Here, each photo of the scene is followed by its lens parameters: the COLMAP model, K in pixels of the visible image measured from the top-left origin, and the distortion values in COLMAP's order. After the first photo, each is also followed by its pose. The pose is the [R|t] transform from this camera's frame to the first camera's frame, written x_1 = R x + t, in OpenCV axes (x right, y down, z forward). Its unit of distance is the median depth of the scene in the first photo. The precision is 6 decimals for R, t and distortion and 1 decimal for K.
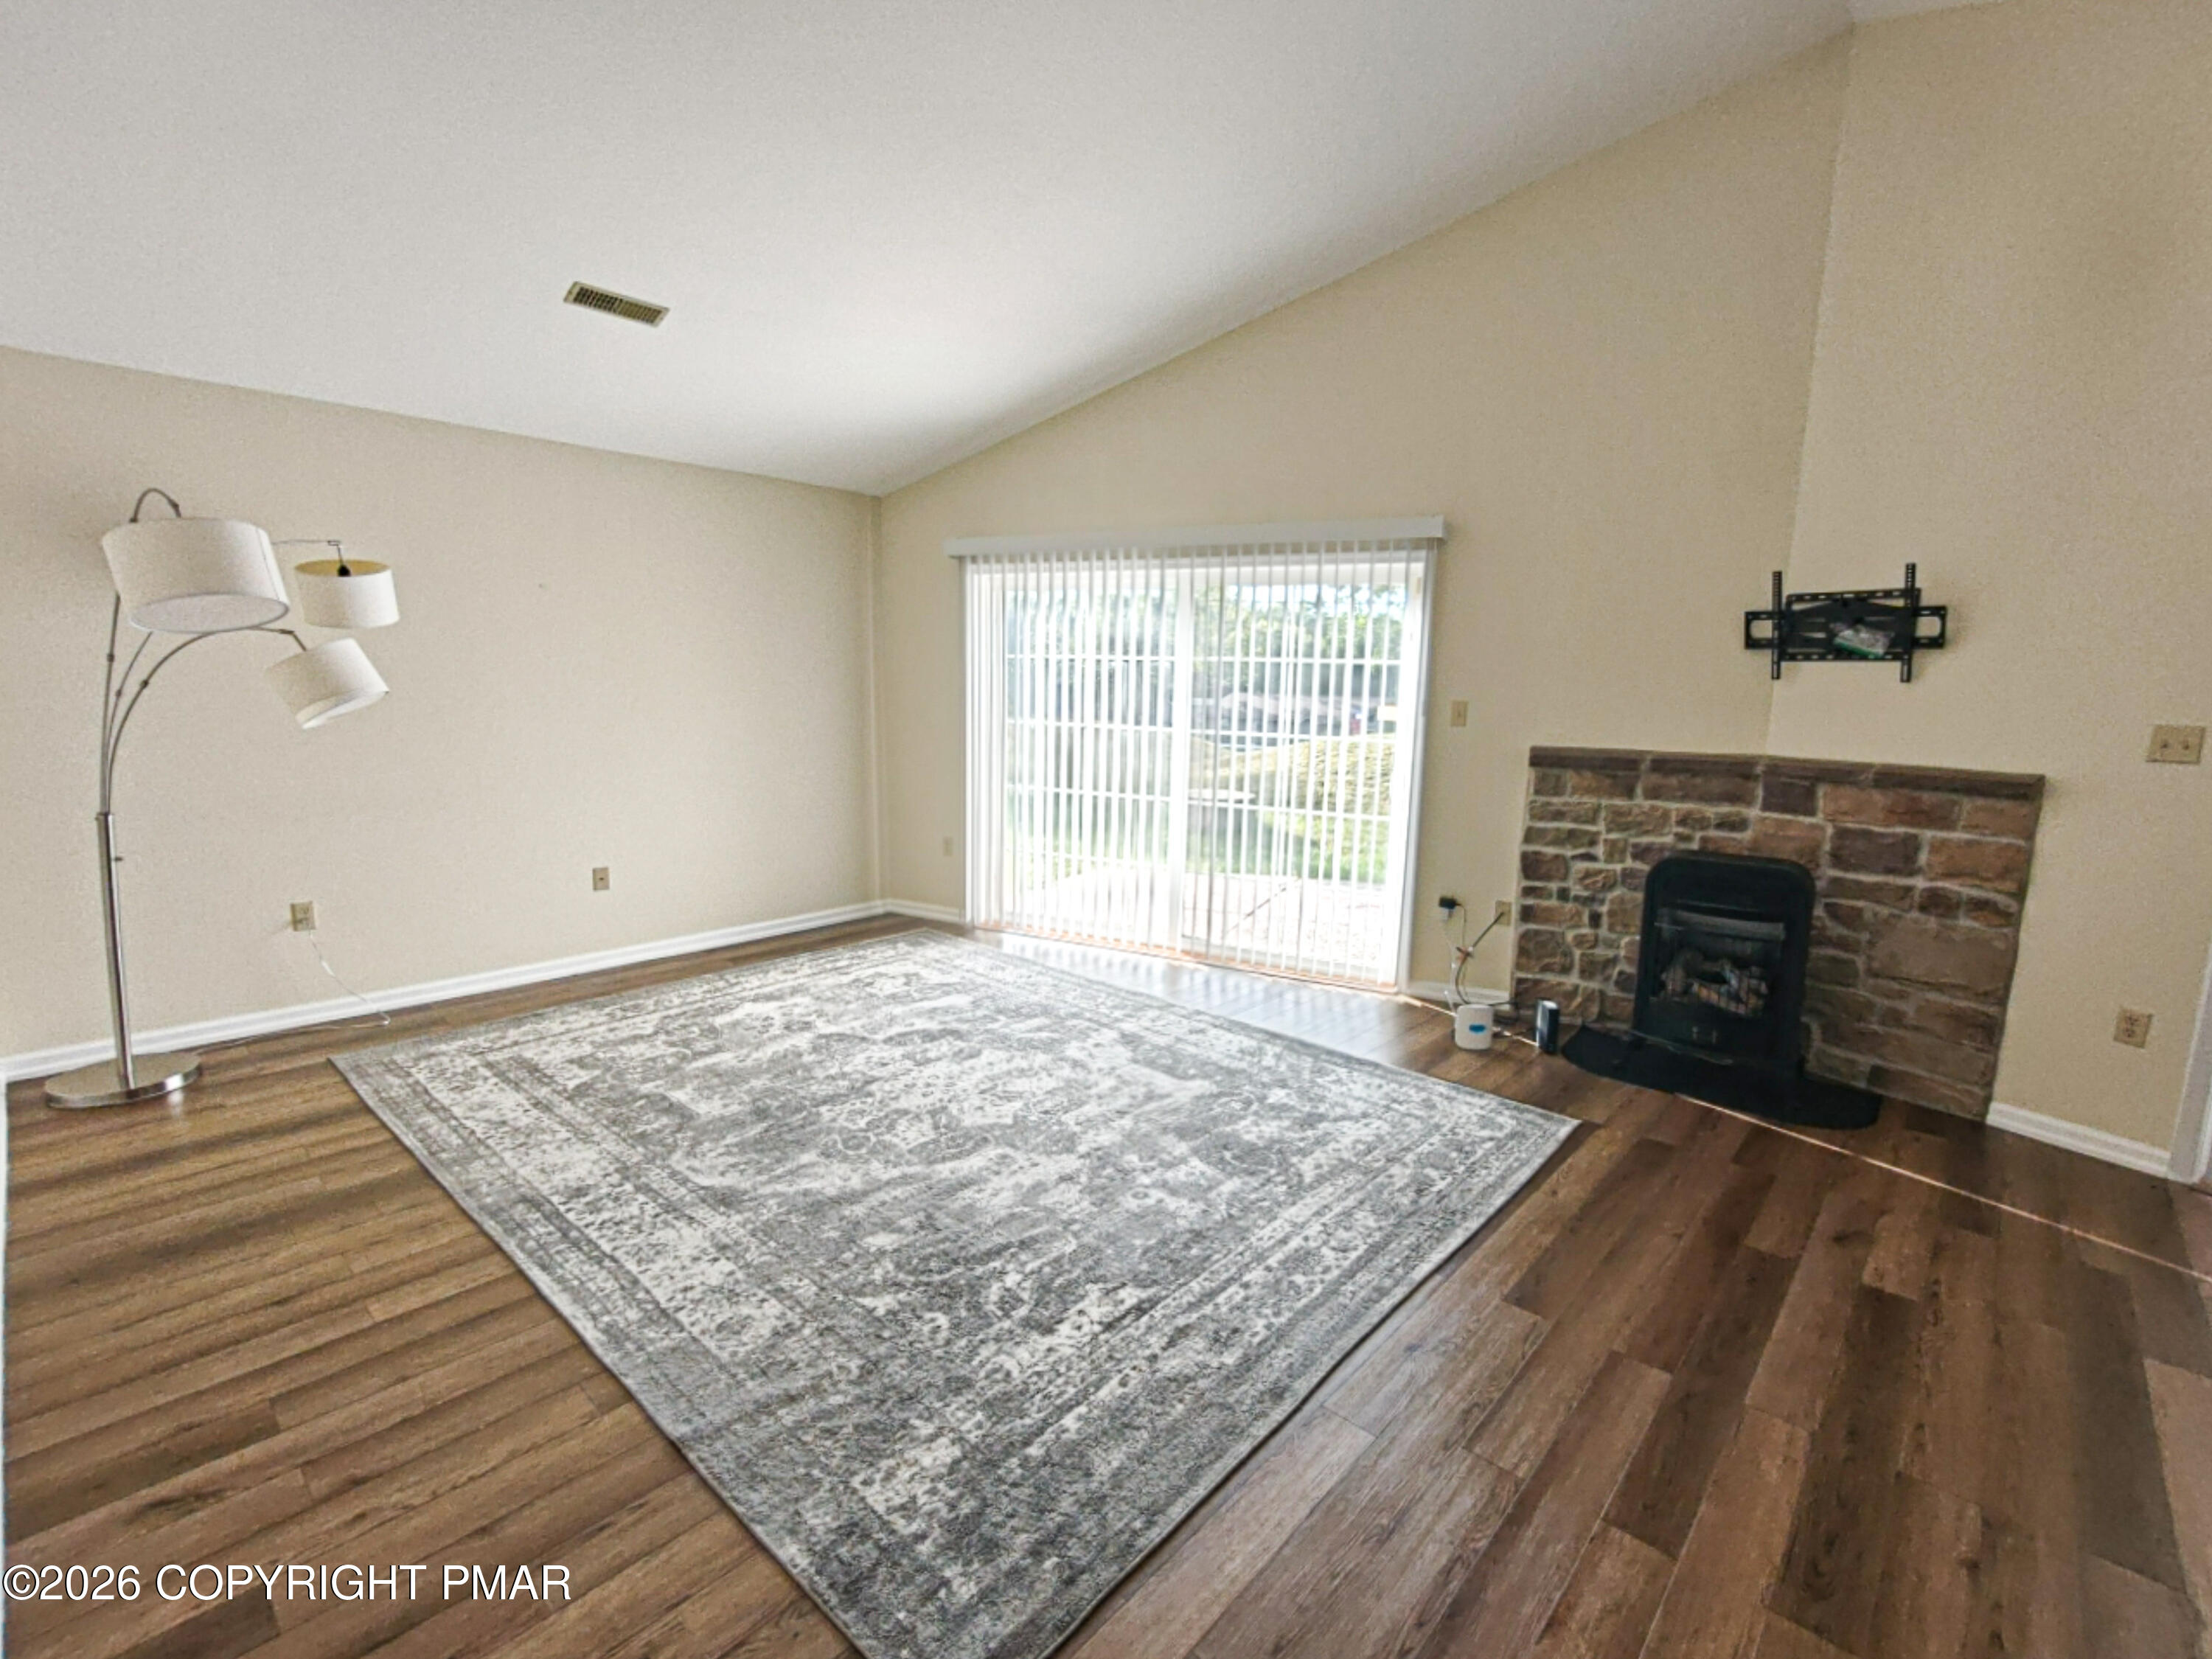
lens RADIAL K [[999.9, 0, 1110.5], [0, 999.9, 830.5], [0, 0, 1]] dist [-0.000153, -0.001204]
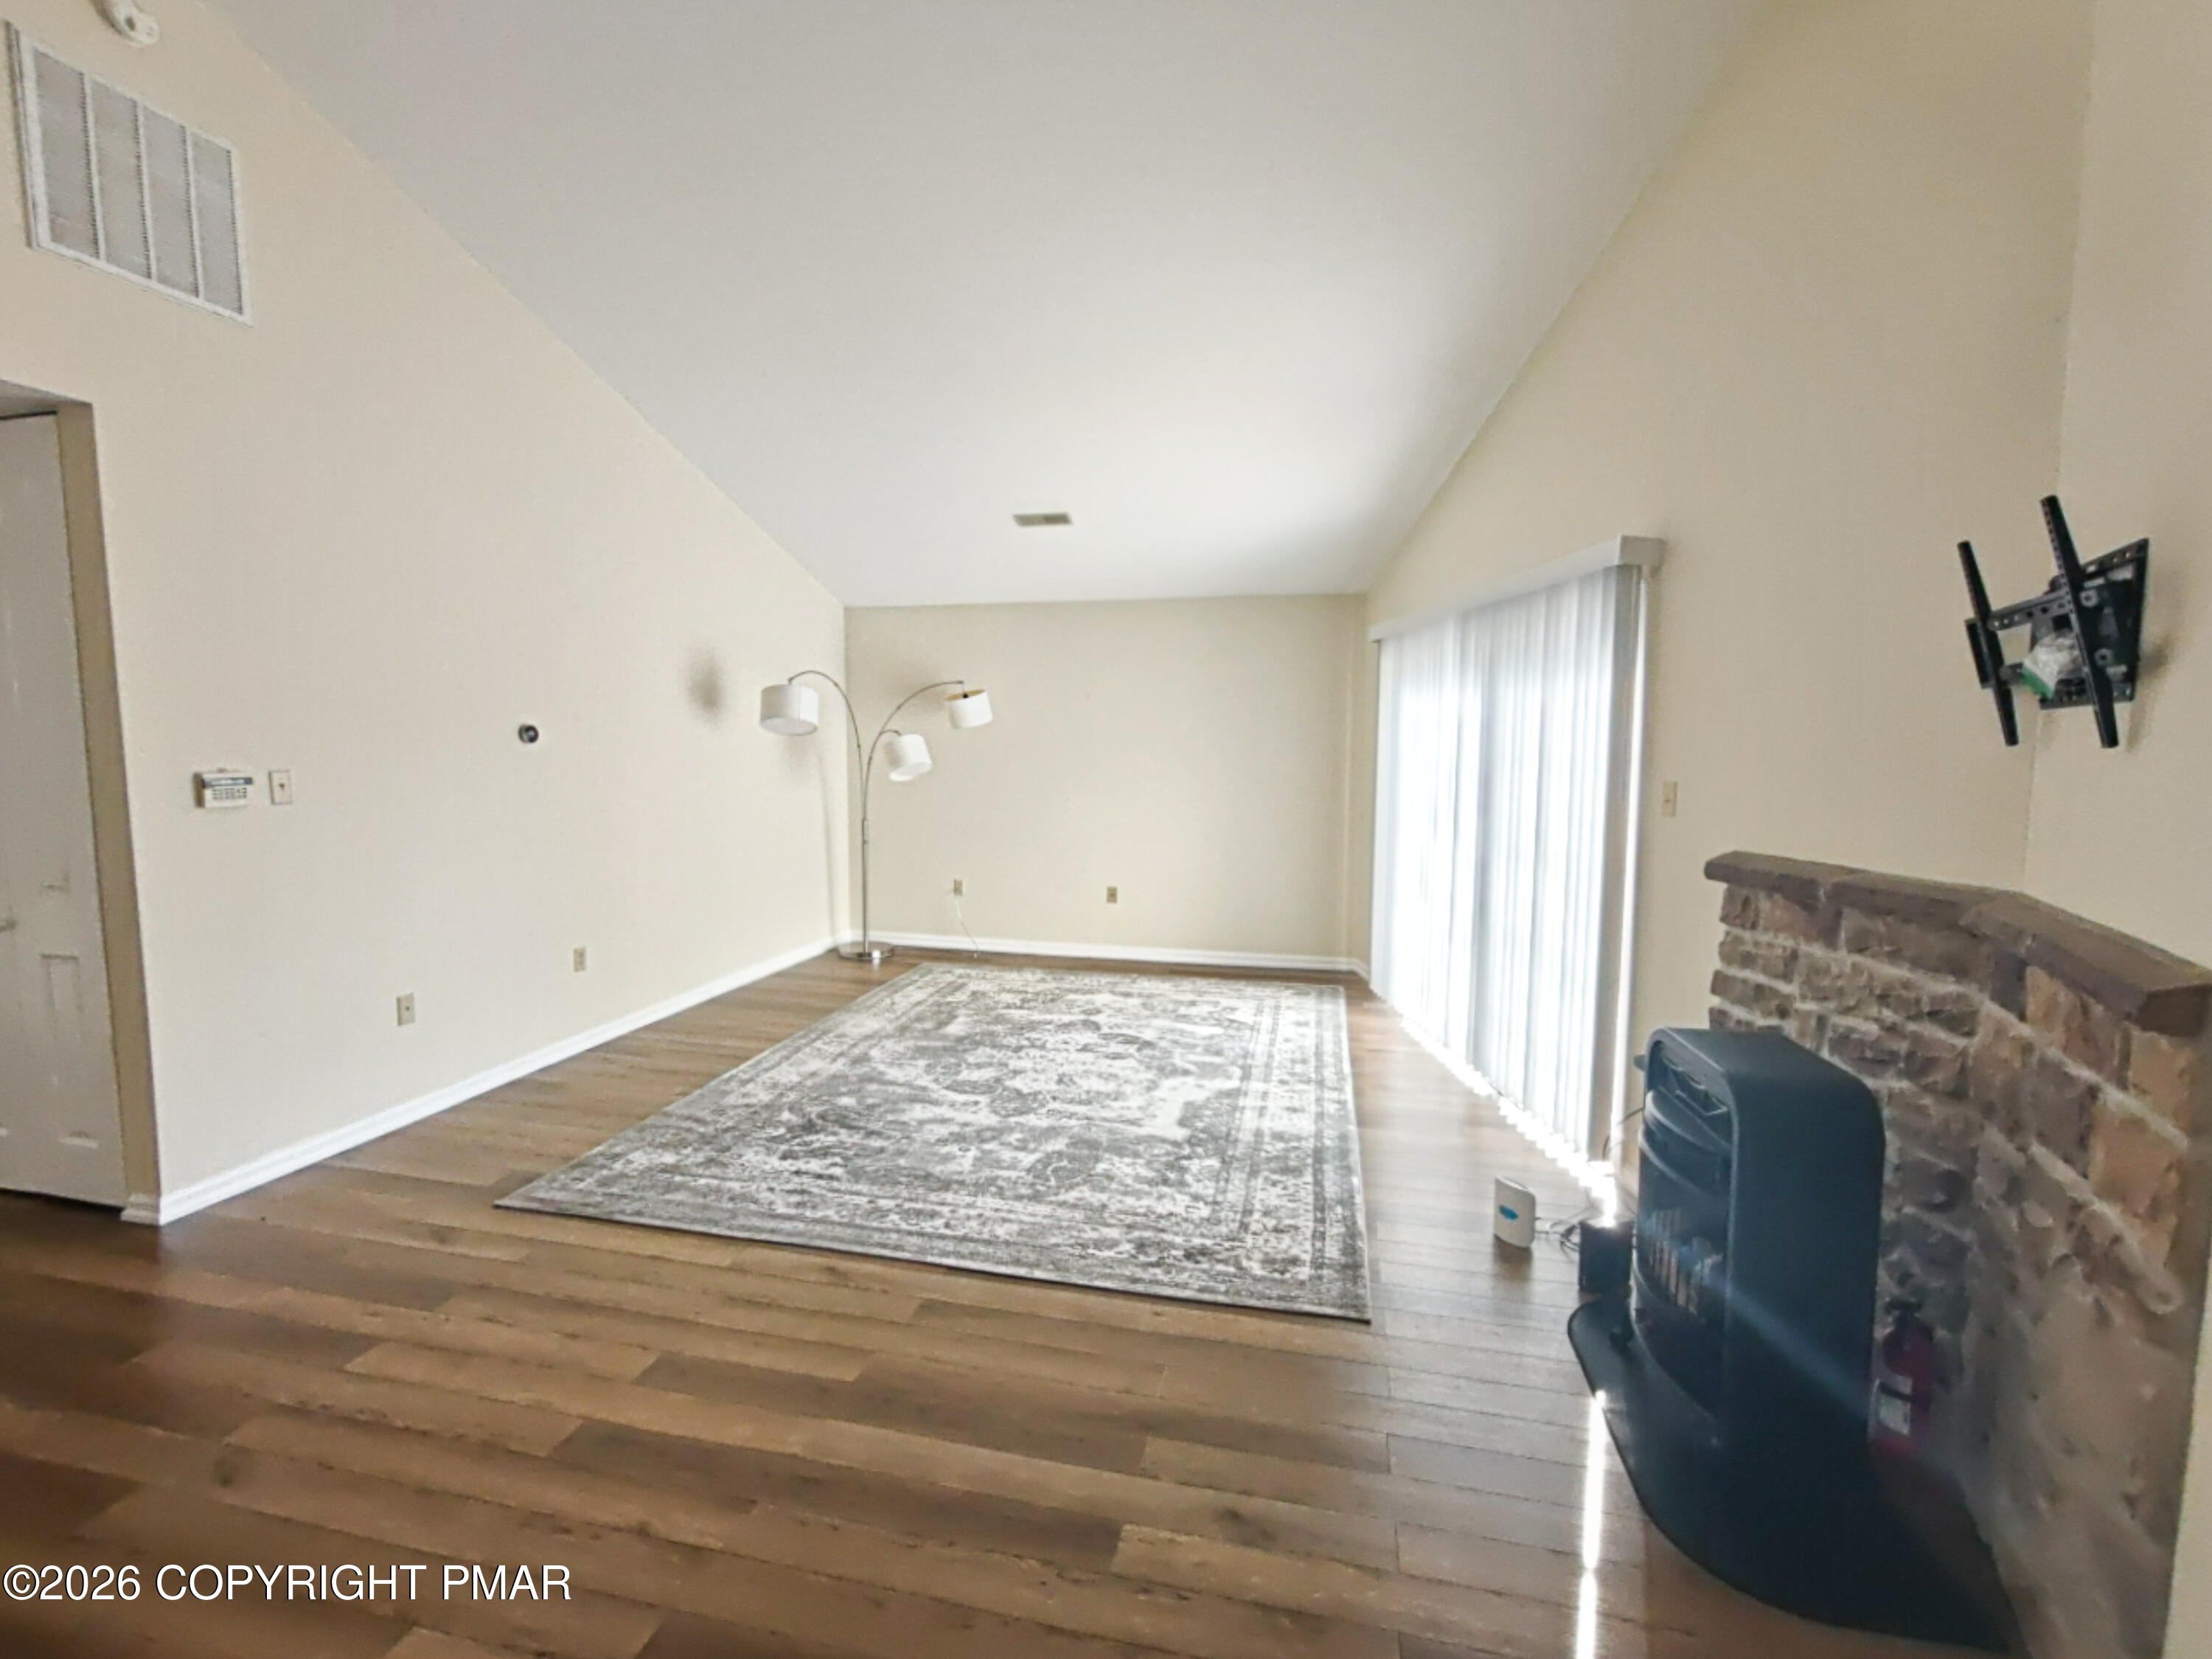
lens RADIAL K [[999.9, 0, 1104.4], [0, 999.9, 826.5], [0, 0, 1]] dist [-0.000153, -0.001204]
pose [[0.477334, 0.057878, -0.876814, 1.022660], [-0.132373, 0.991178, -0.006636, -0.051910], [0.868694, 0.119234, 0.480784, 0.409141]]
